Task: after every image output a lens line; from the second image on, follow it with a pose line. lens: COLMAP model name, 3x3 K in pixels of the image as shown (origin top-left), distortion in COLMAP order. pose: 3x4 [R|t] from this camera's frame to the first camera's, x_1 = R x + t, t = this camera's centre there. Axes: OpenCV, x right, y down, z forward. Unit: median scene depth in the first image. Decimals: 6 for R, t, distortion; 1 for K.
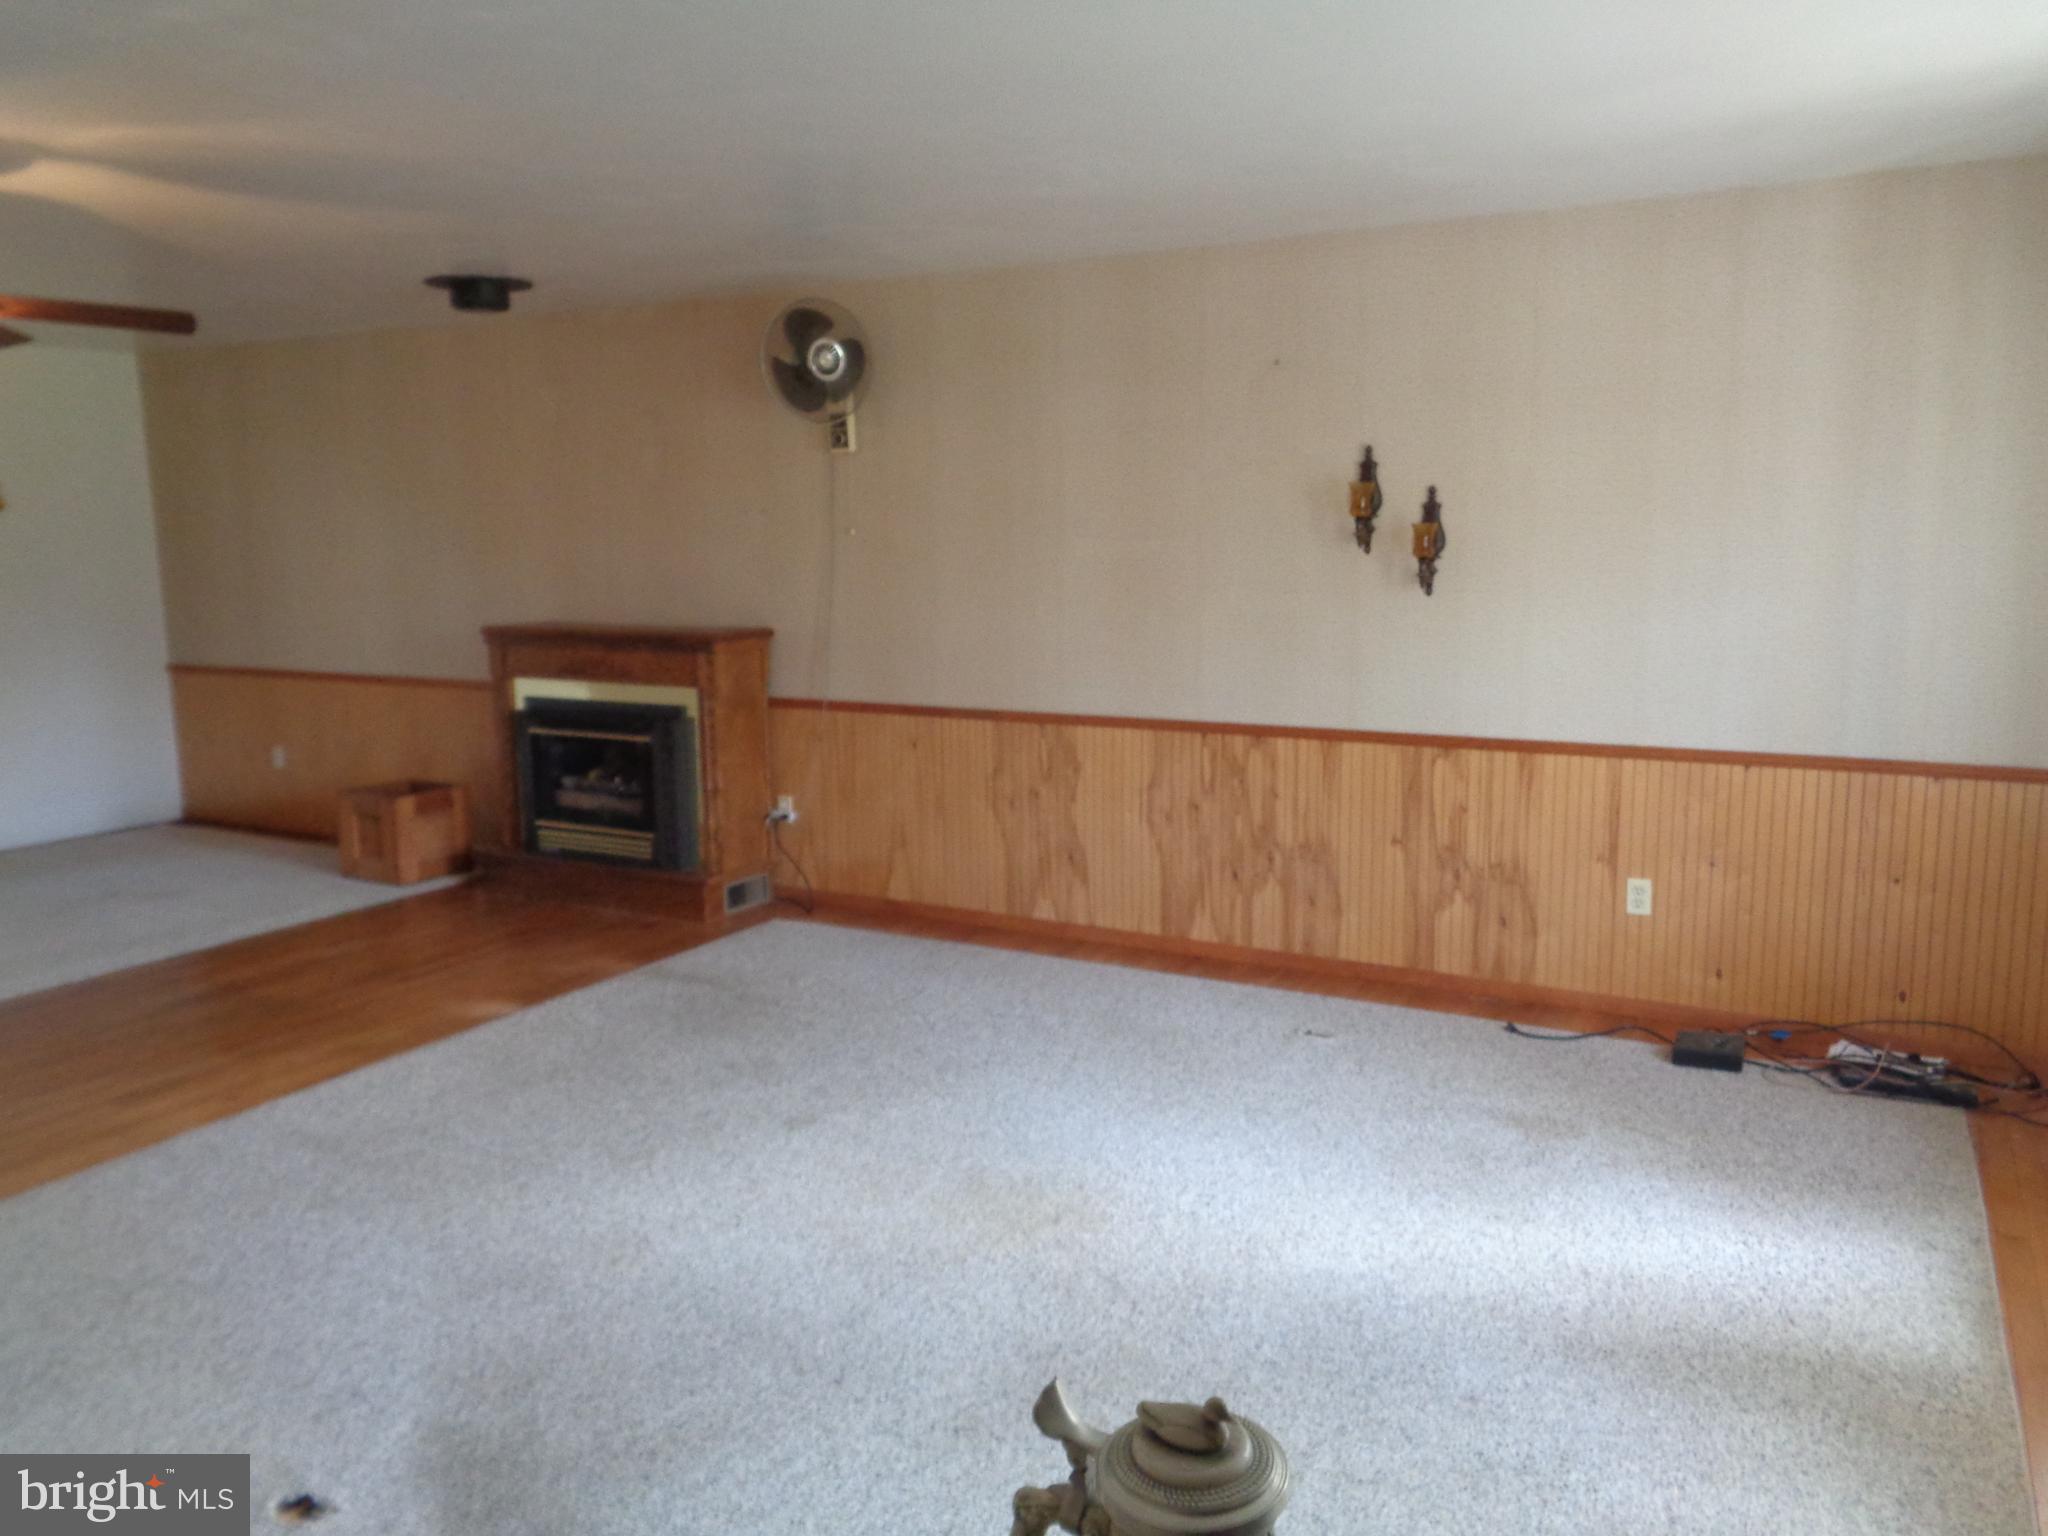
lens RADIAL K [[1546.5, 0, 1024.8], [0, 1546.5, 767.2], [0, 0, 1]] dist [0.018527, -0.012445]
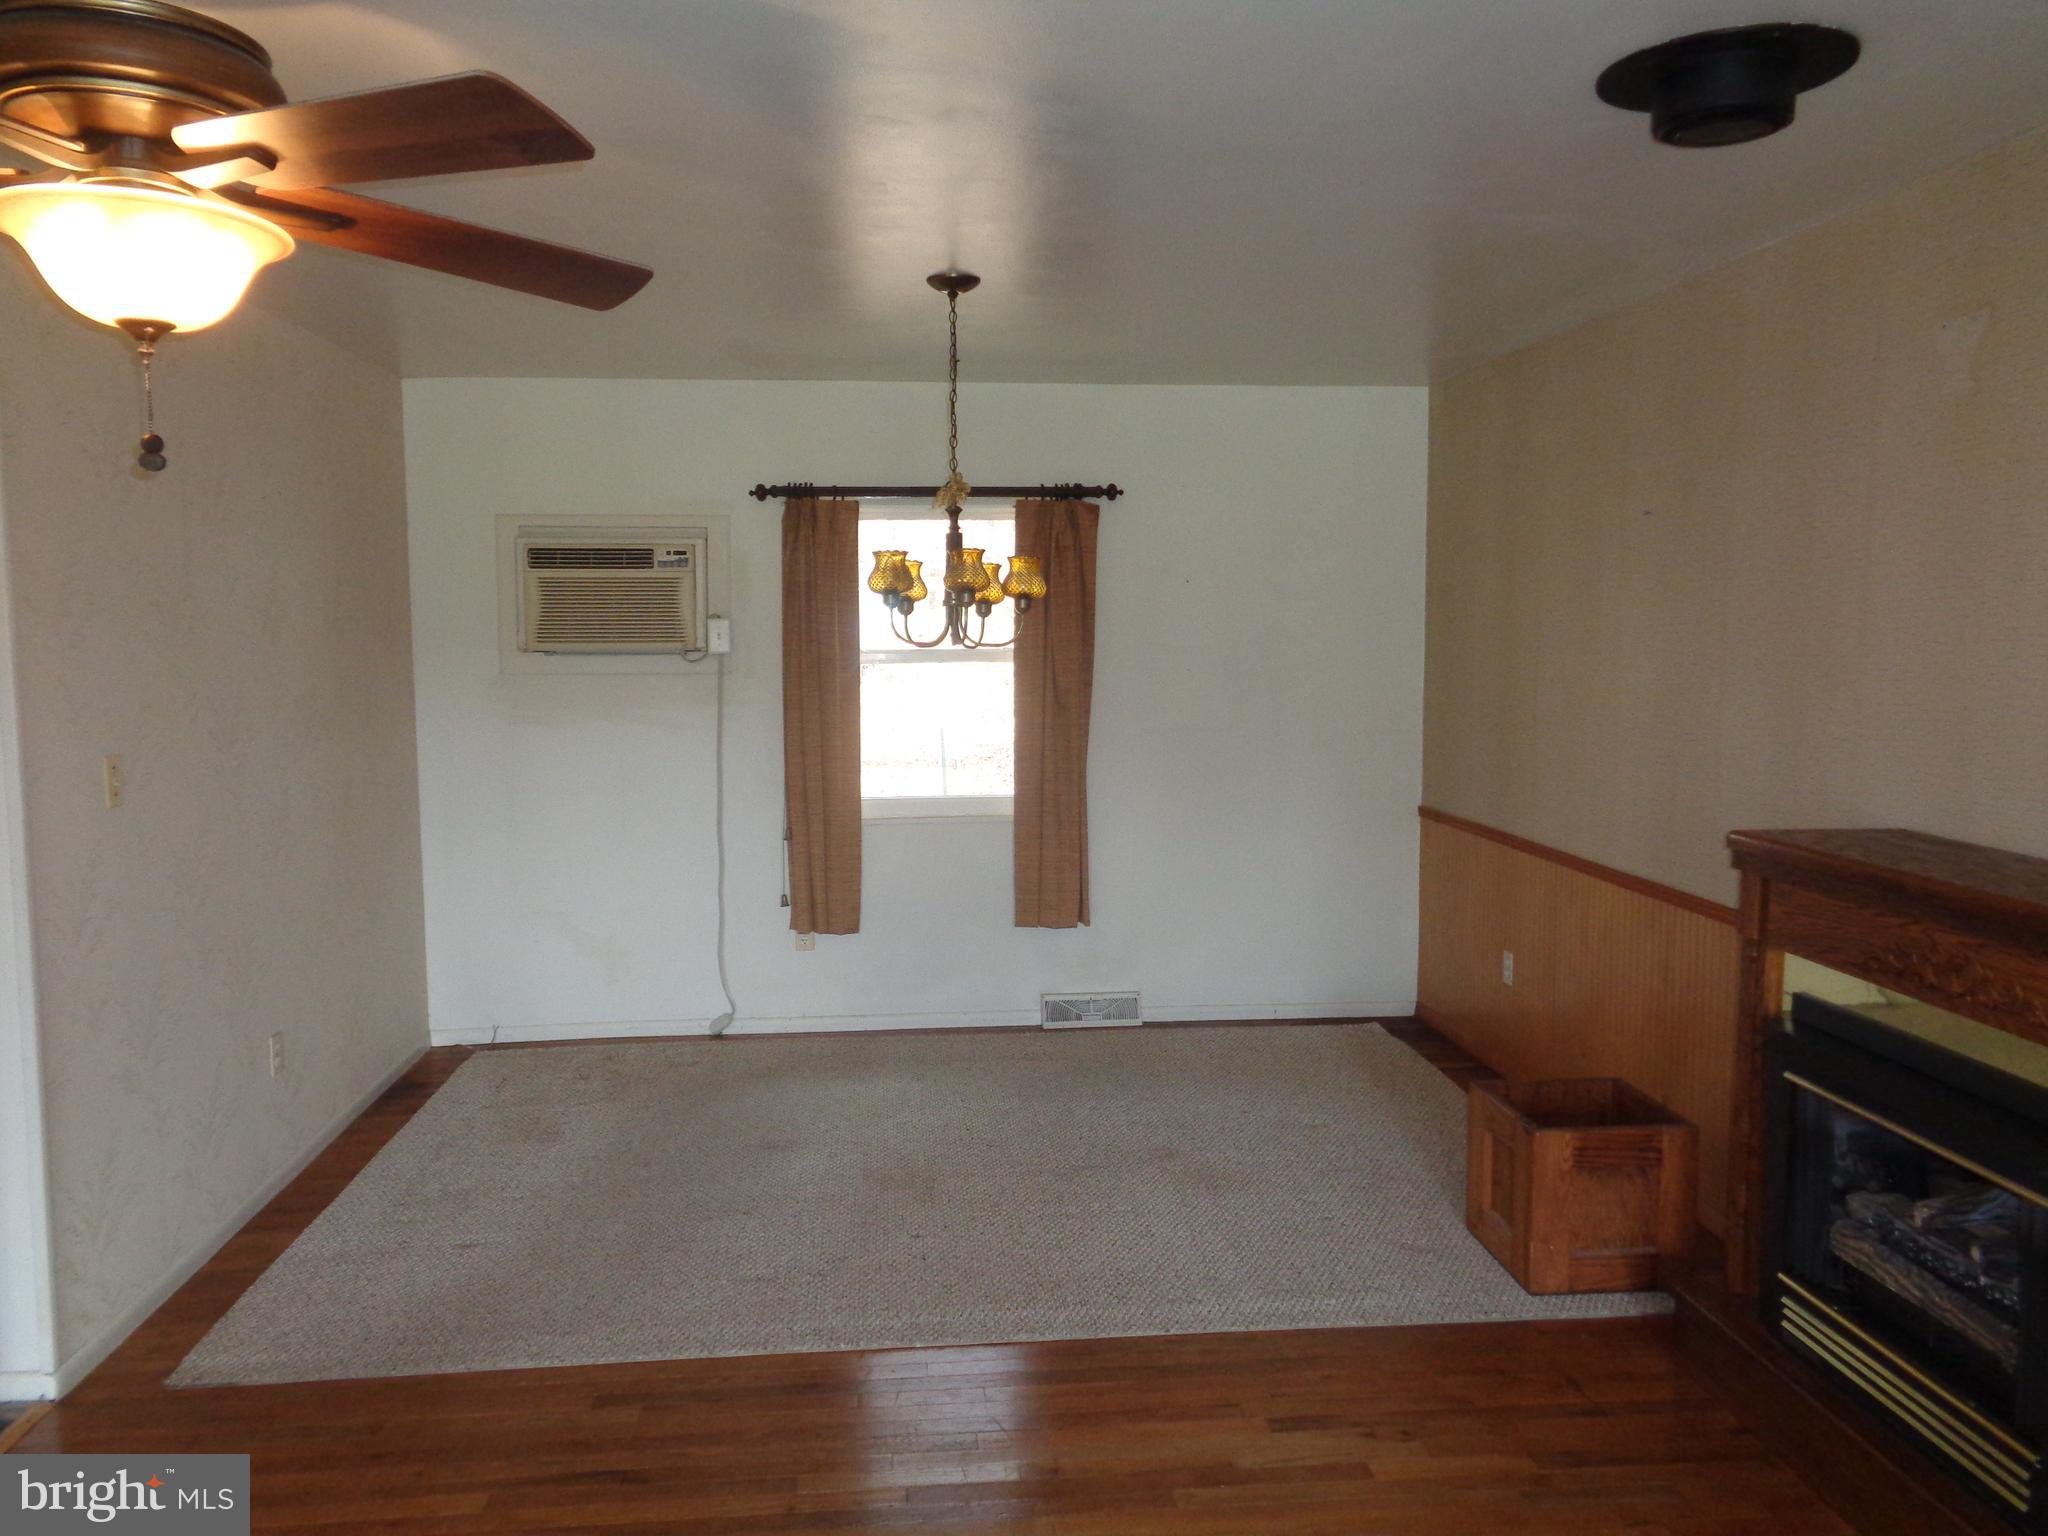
lens RADIAL K [[1546.5, 0, 1024.2], [0, 1546.5, 767.1], [0, 0, 1]] dist [0.018527, -0.012445]
pose [[0.568521, 0.086917, -0.818064, -0.082438], [-0.127026, 0.991752, 0.017093, -0.092867], [0.812803, 0.094197, 0.574873, 0.551734]]
